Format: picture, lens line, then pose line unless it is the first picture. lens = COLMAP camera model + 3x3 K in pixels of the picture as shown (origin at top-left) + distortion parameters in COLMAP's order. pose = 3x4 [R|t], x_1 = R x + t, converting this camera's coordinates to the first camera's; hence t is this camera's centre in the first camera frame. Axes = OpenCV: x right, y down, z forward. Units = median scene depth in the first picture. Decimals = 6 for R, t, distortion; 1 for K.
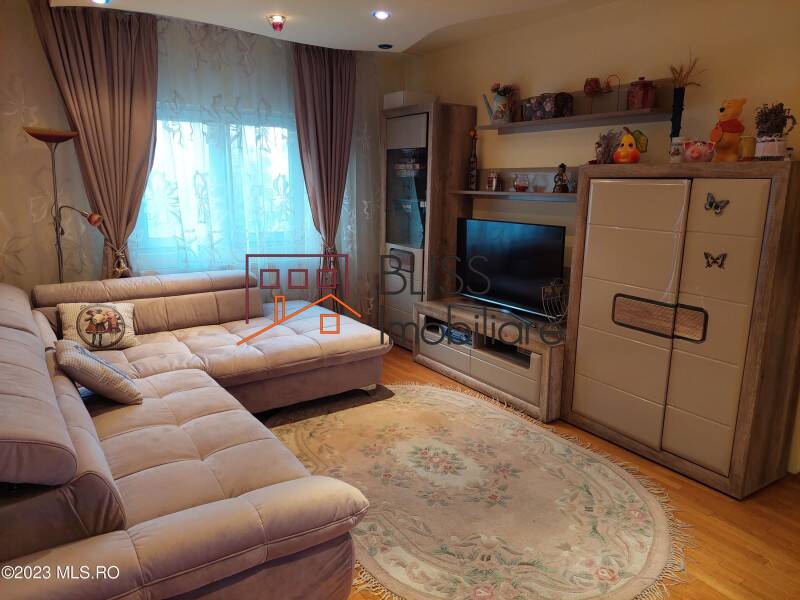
lens RADIAL K [[578.5, 0, 401.1], [0, 578.5, 305.3], [0, 0, 1]] dist [0.052091, -0.024123]
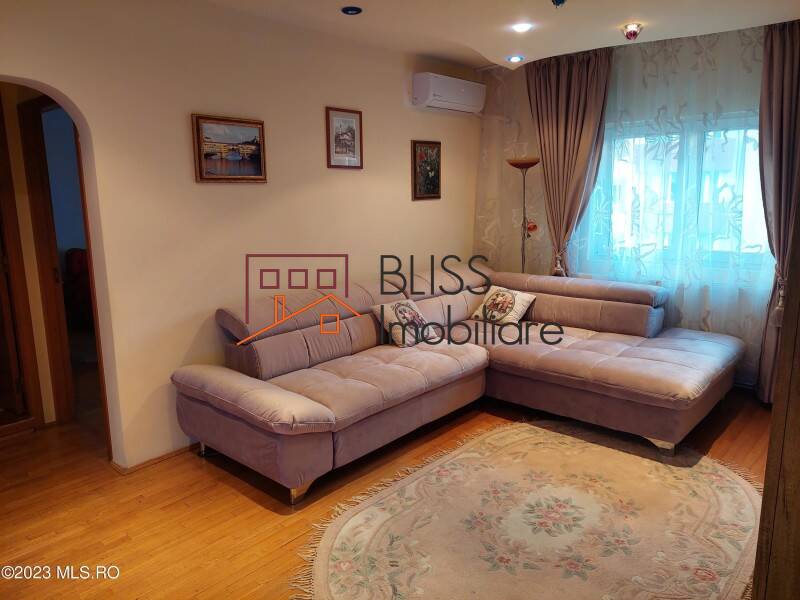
lens RADIAL K [[578.5, 0, 394.3], [0, 578.5, 300.8], [0, 0, 1]] dist [0.052091, -0.024123]
pose [[0.237219, 0.169008, -0.956642, 0.650265], [-0.196229, 0.972788, 0.123202, -0.086778], [0.951431, 0.158495, 0.263928, 0.410882]]
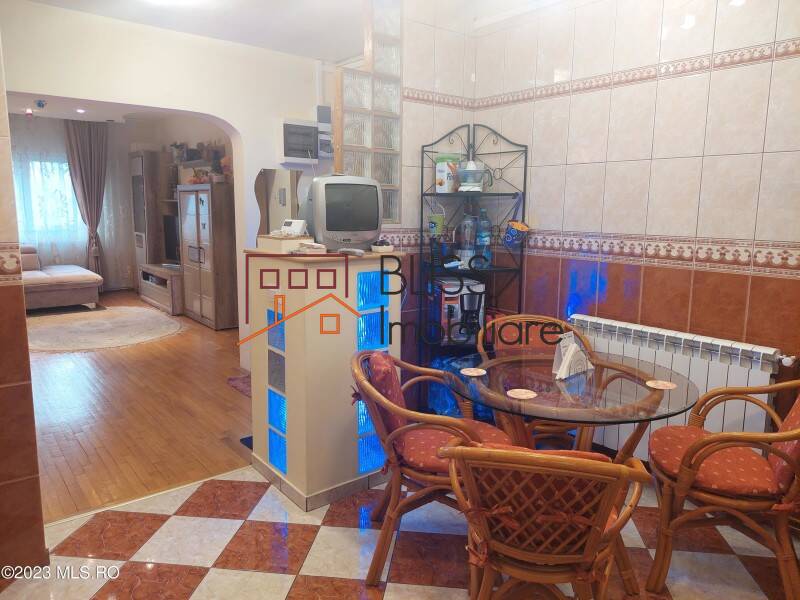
lens RADIAL K [[578.5, 0, 395.7], [0, 578.5, 293.3], [0, 0, 1]] dist [0.052091, -0.024123]
pose [[0.997248, -0.013003, 0.072984, 0.813494], [0.017377, 0.998070, -0.059620, 0.245018], [-0.072068, 0.060724, 0.995549, -0.960127]]
